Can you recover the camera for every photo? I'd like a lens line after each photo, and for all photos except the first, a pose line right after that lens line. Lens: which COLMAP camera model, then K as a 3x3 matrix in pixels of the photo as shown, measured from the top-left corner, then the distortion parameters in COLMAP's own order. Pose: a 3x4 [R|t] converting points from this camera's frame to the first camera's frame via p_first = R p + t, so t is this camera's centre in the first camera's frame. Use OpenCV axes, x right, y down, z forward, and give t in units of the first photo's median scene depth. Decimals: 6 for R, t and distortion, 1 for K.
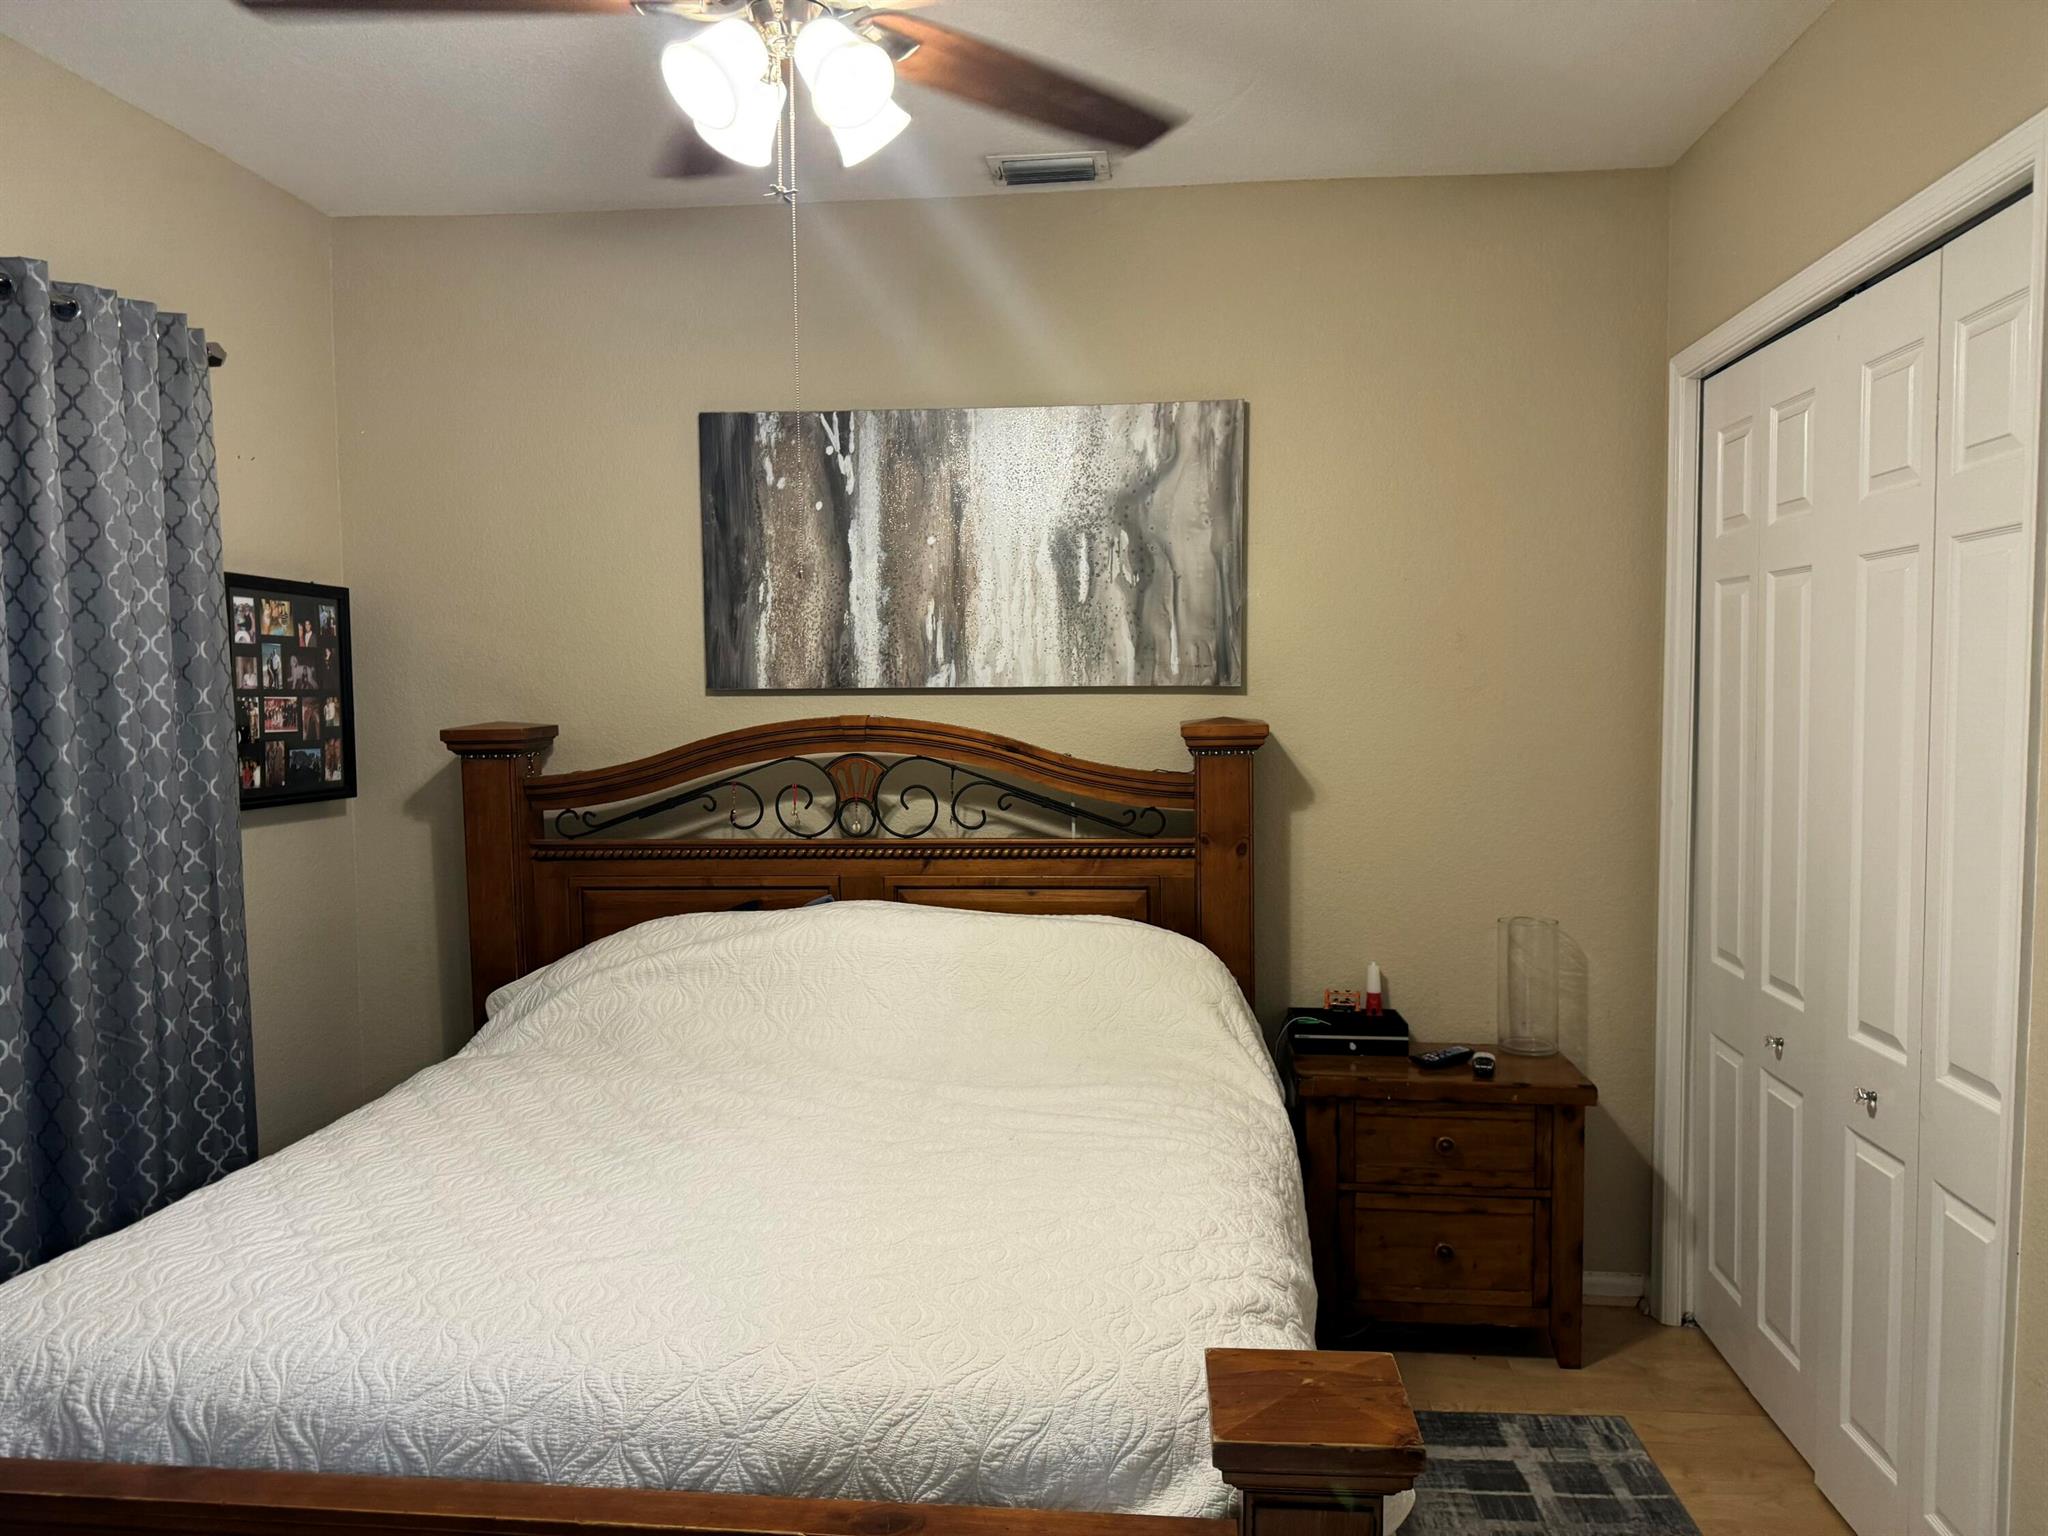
lens RADIAL K [[1418.9, 0, 1026.4], [0, 1418.9, 794.0], [0, 0, 1]] dist [0.175043, -0.314895]
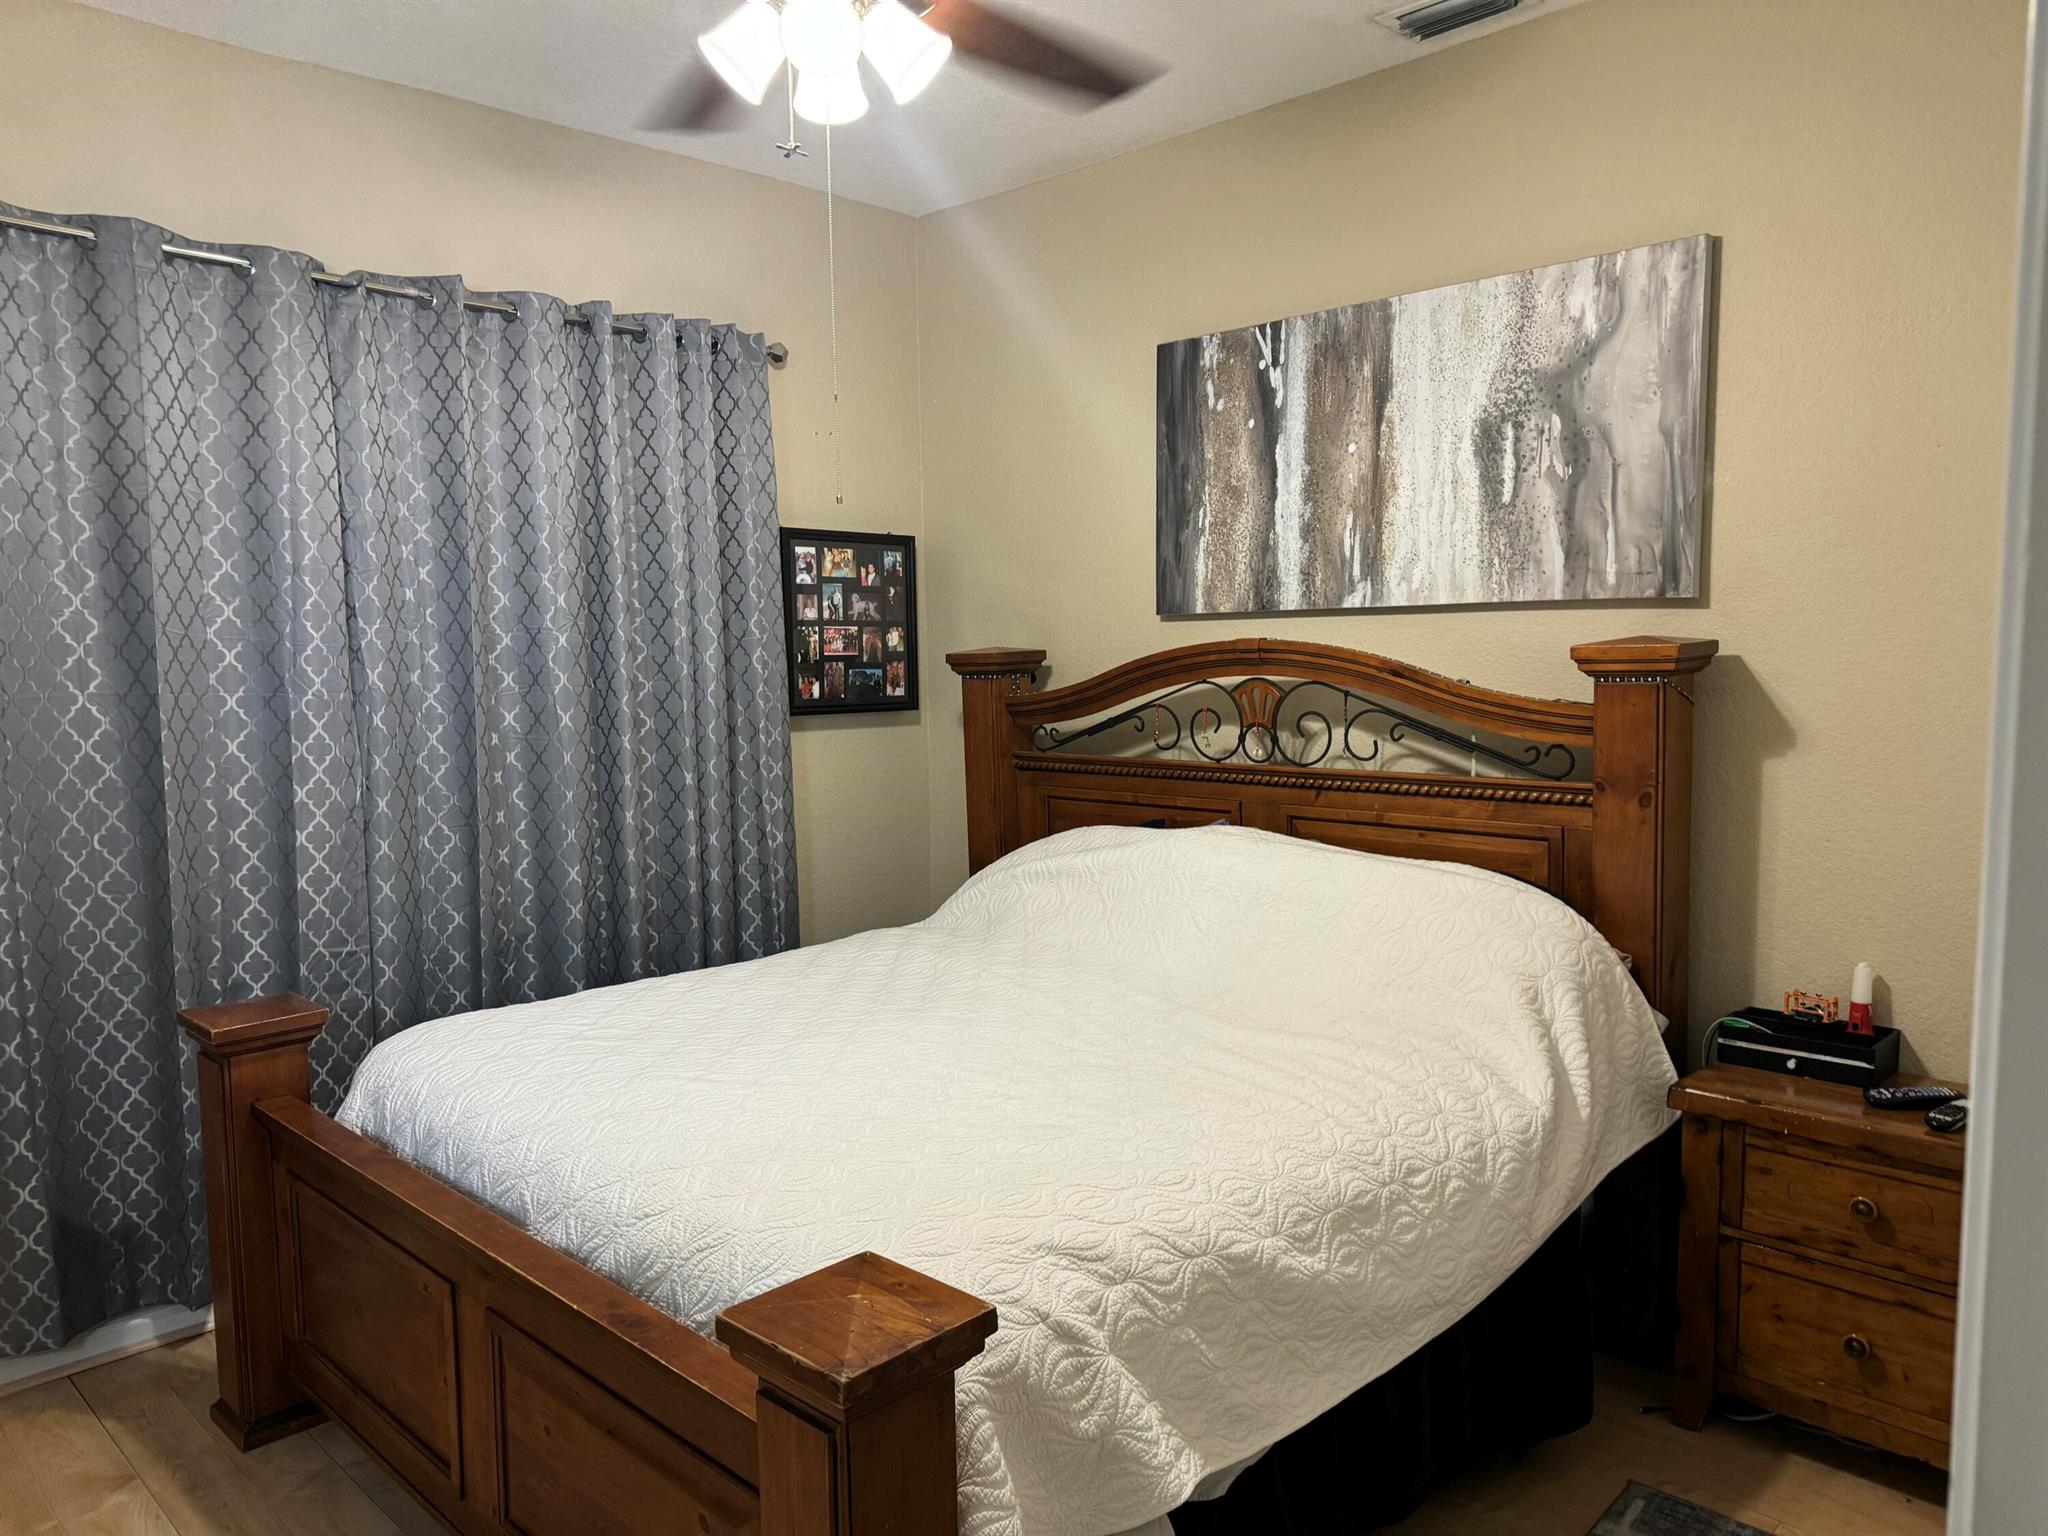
lens RADIAL K [[1418.9, 0, 1026.4], [0, 1418.9, 794.0], [0, 0, 1]] dist [0.175043, -0.314895]
pose [[0.779006, 0.063793, -0.623763, 0.371016], [-0.036316, 0.997731, 0.056684, 0.001622], [0.625964, -0.021505, 0.779556, 0.132666]]
